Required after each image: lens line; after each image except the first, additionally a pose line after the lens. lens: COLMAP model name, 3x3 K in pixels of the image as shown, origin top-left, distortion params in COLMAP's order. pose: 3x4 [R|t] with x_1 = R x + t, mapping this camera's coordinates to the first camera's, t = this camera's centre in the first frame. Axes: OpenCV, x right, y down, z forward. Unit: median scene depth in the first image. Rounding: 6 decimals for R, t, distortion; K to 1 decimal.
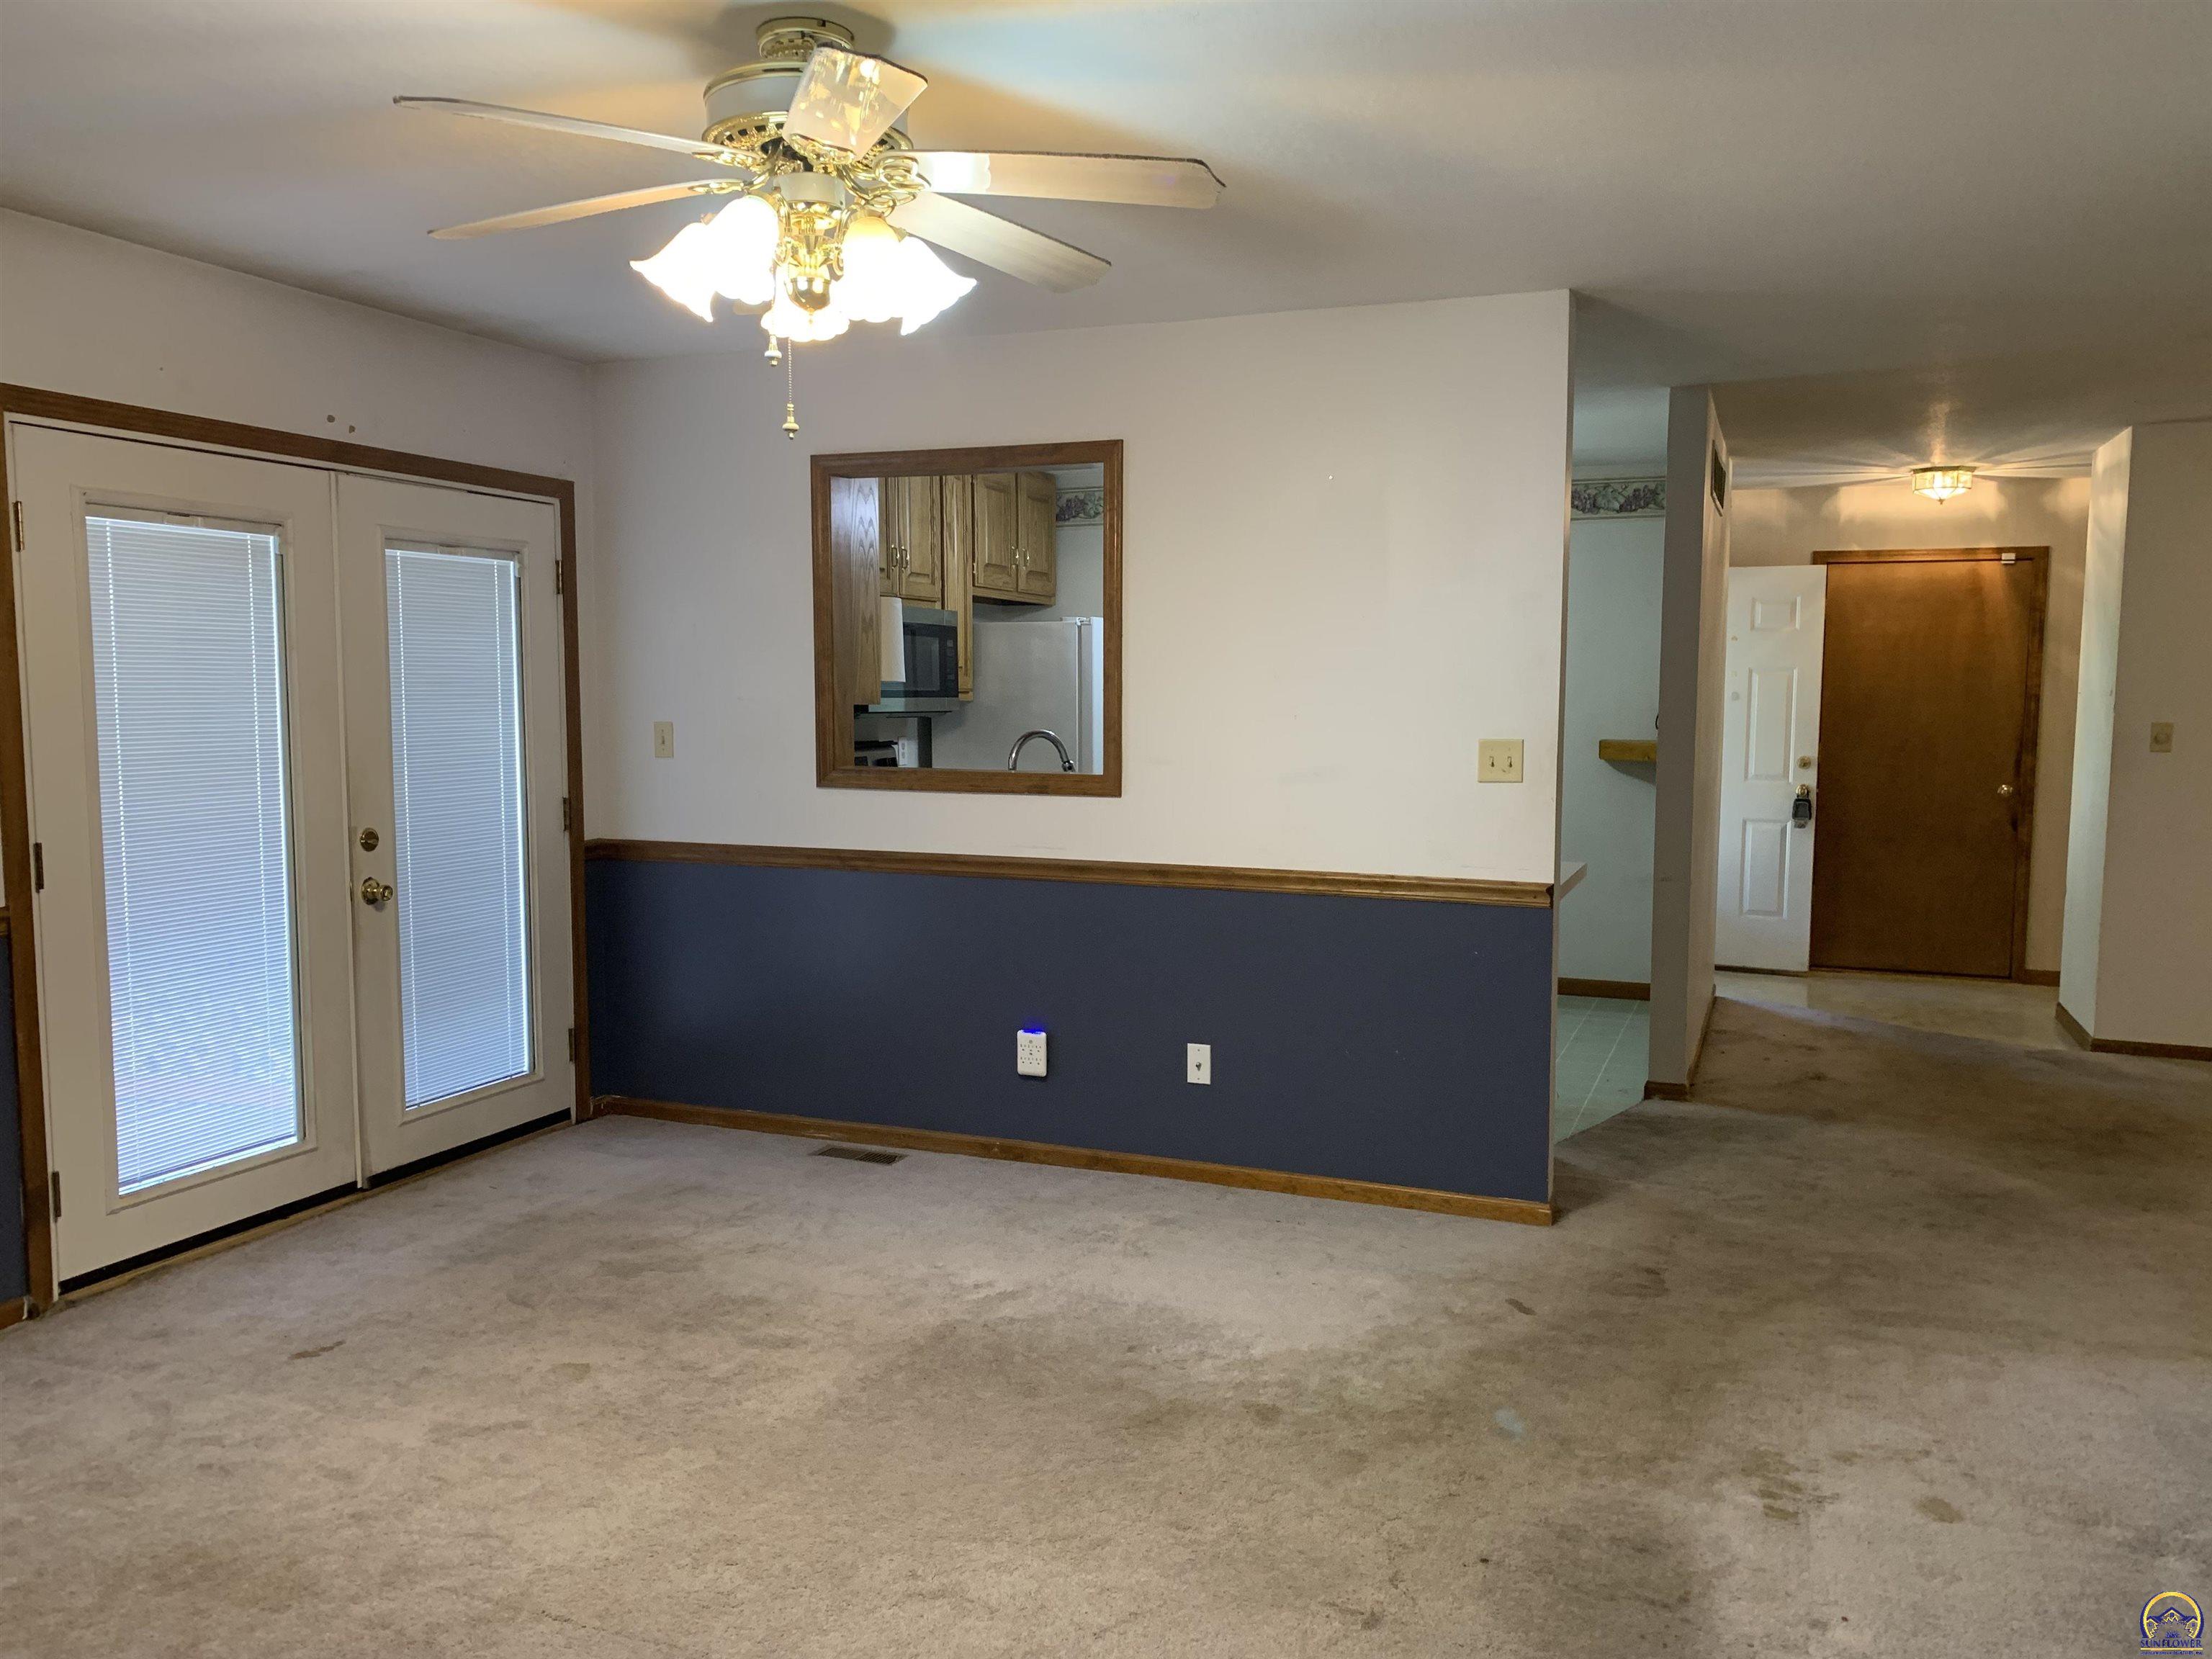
lens RADIAL K [[1672.1, 0, 1106.0], [0, 1672.1, 829.5], [0, 0, 1]] dist [0.013201, 0.002853]
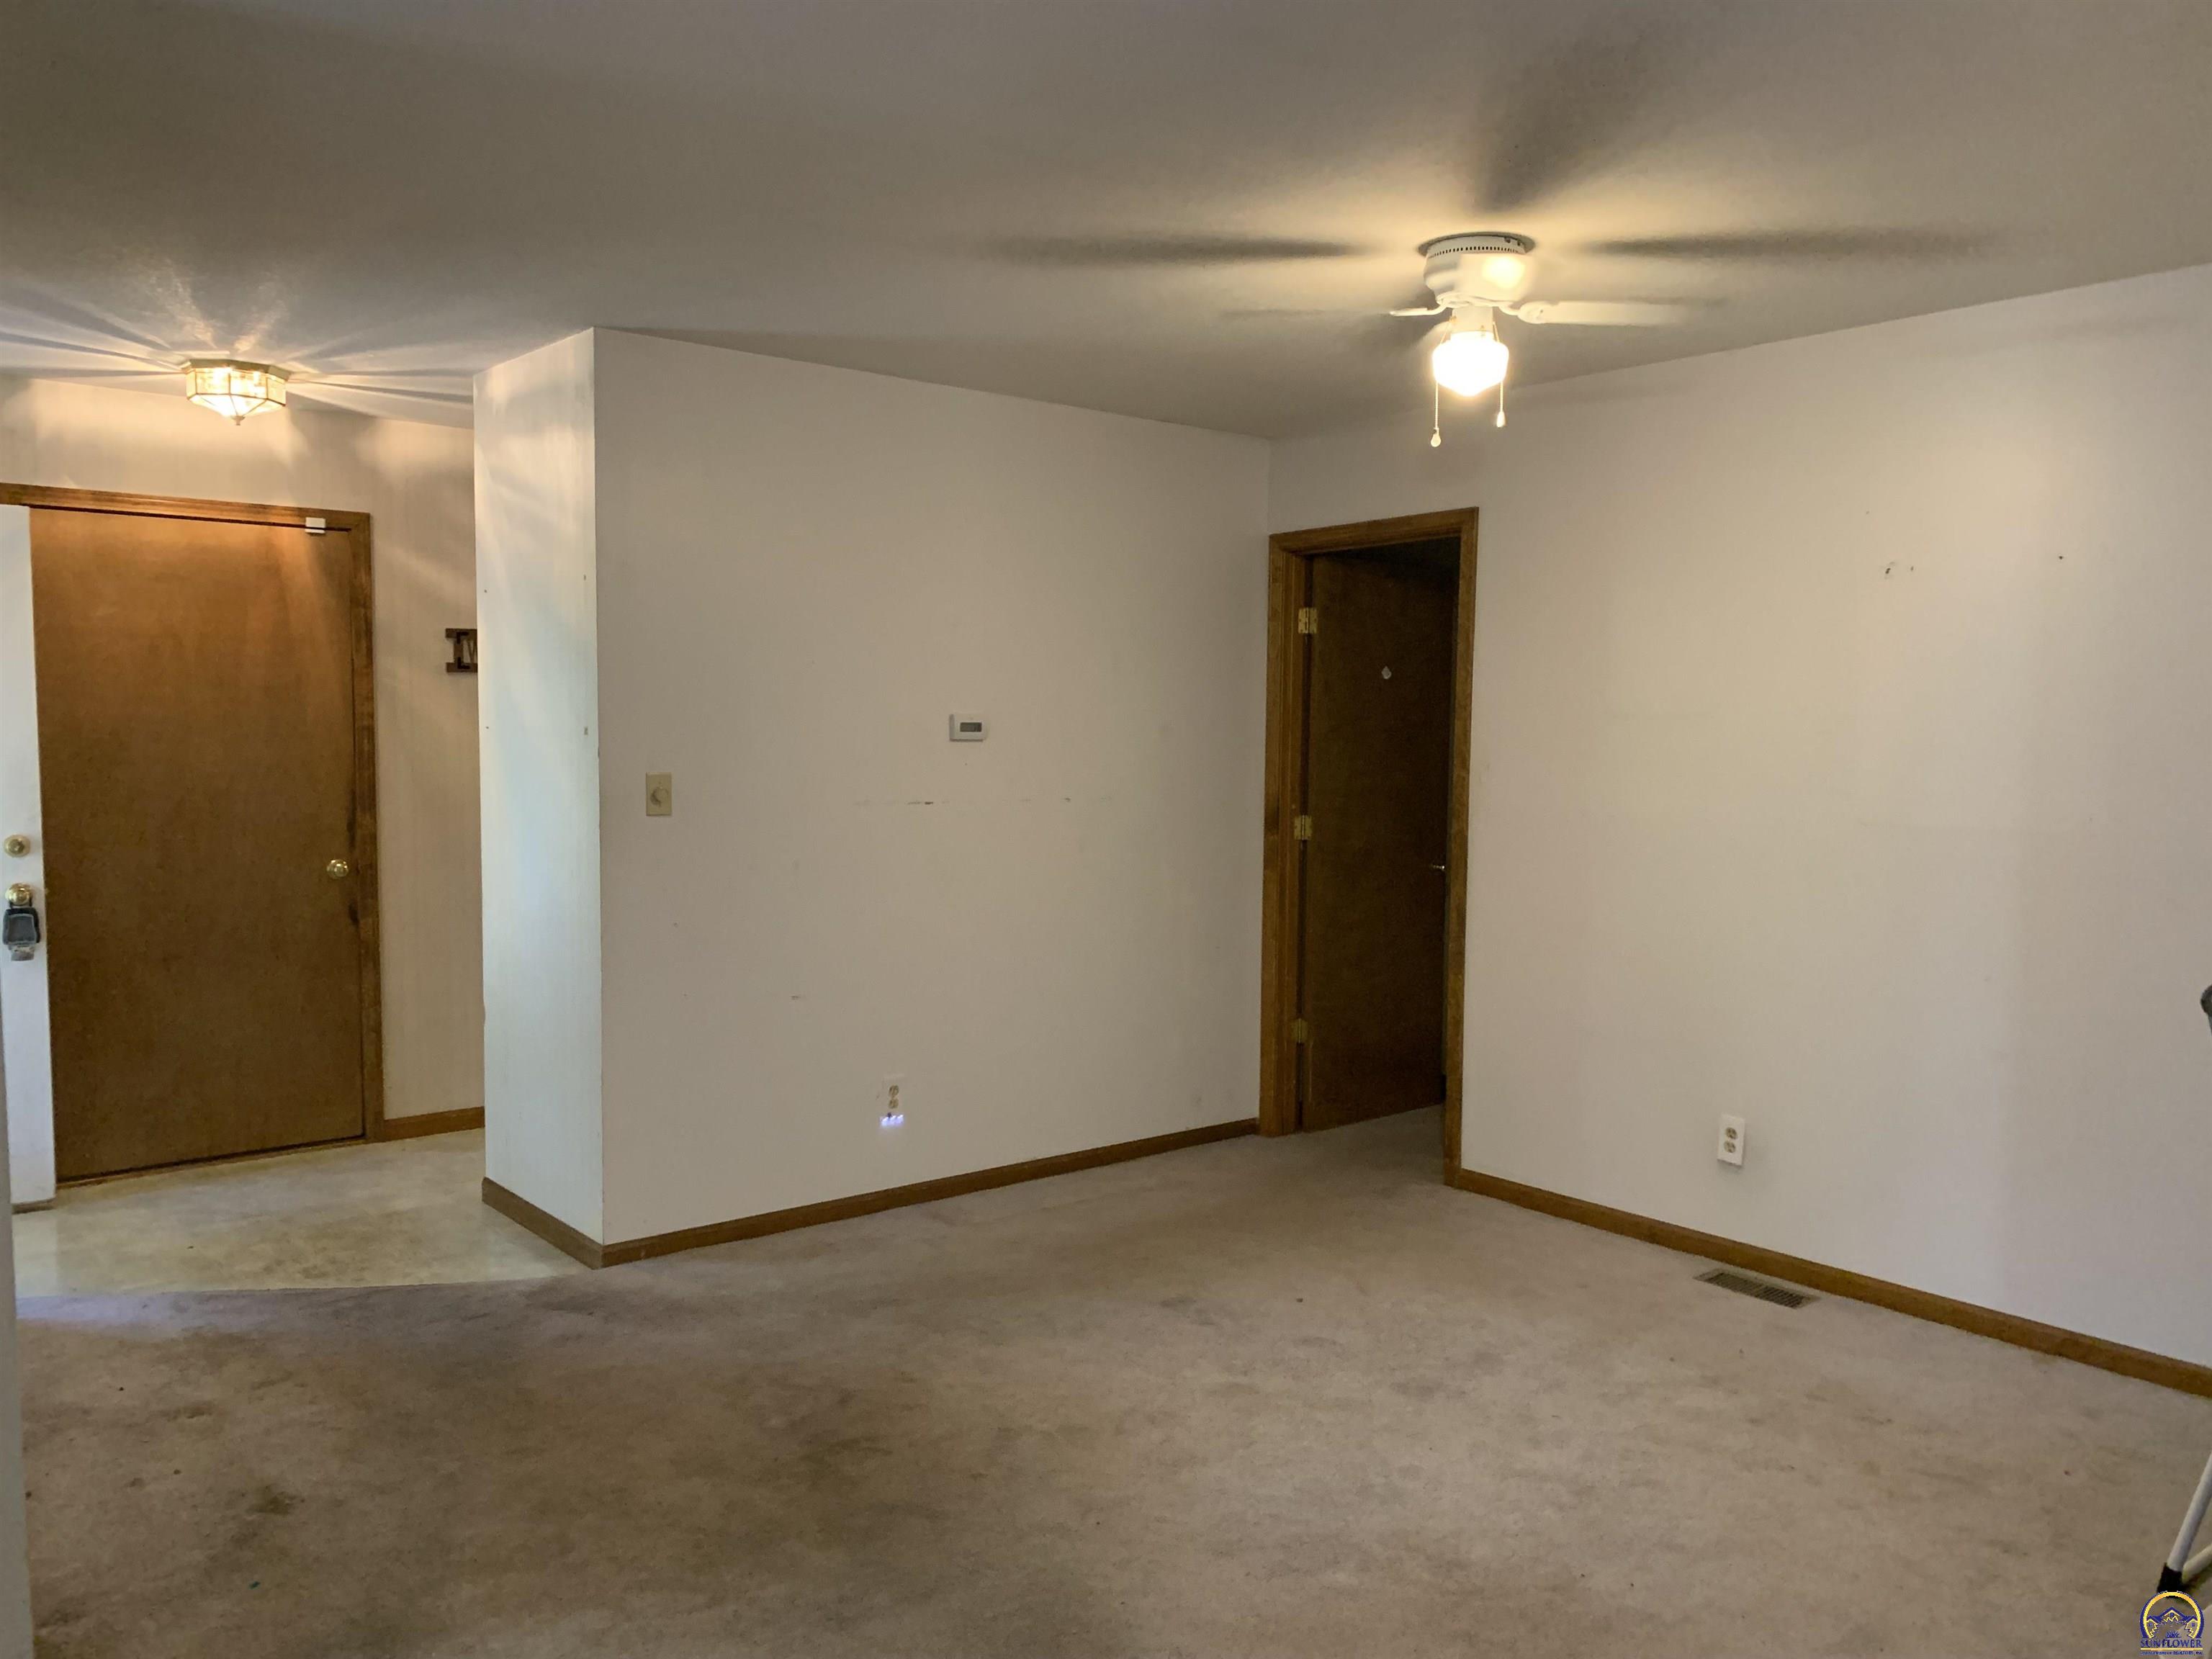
lens RADIAL K [[1672.1, 0, 1106.0], [0, 1672.1, 829.5], [0, 0, 1]] dist [0.013201, 0.002853]
pose [[0.472866, -0.063113, 0.878871, 0.111565], [0.070582, 0.996939, 0.033615, -0.051072], [-0.878303, 0.046137, 0.475873, 0.520268]]
